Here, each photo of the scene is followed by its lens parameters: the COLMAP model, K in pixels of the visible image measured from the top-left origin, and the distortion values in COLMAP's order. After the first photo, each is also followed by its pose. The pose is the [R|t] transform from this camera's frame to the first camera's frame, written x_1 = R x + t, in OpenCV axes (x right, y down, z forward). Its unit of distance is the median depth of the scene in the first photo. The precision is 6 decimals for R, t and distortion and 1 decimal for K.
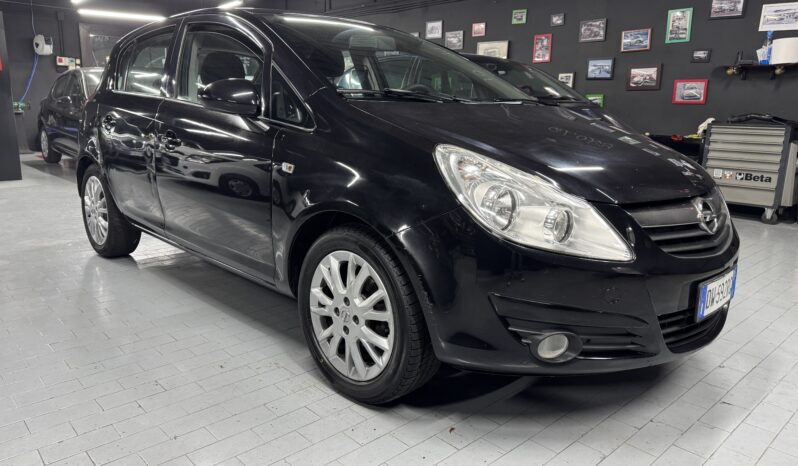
lens RADIAL K [[568.6, 0, 392.5], [0, 568.6, 230.2], [0, 0, 1]] dist [0.025699, -0.035788]
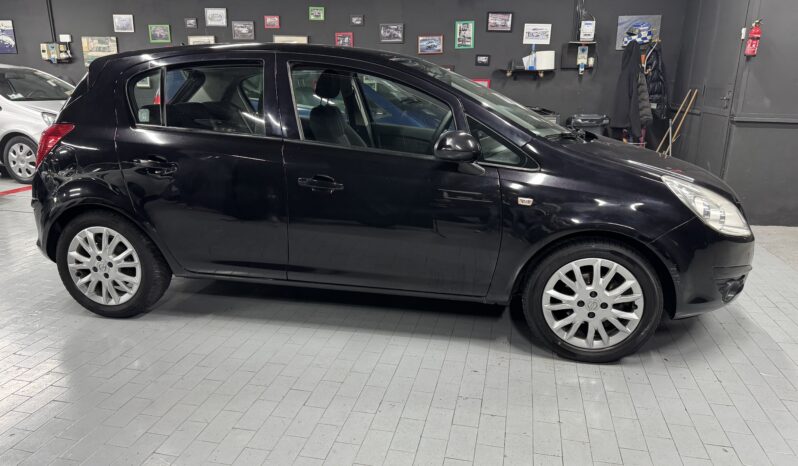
lens RADIAL K [[568.6, 0, 396.7], [0, 568.6, 241.1], [0, 0, 1]] dist [0.025699, -0.035788]
pose [[0.820138, -0.163589, 0.548281, -0.396239], [0.124905, 0.986333, 0.107452, -0.068834], [-0.558366, -0.019643, 0.829362, 0.041496]]
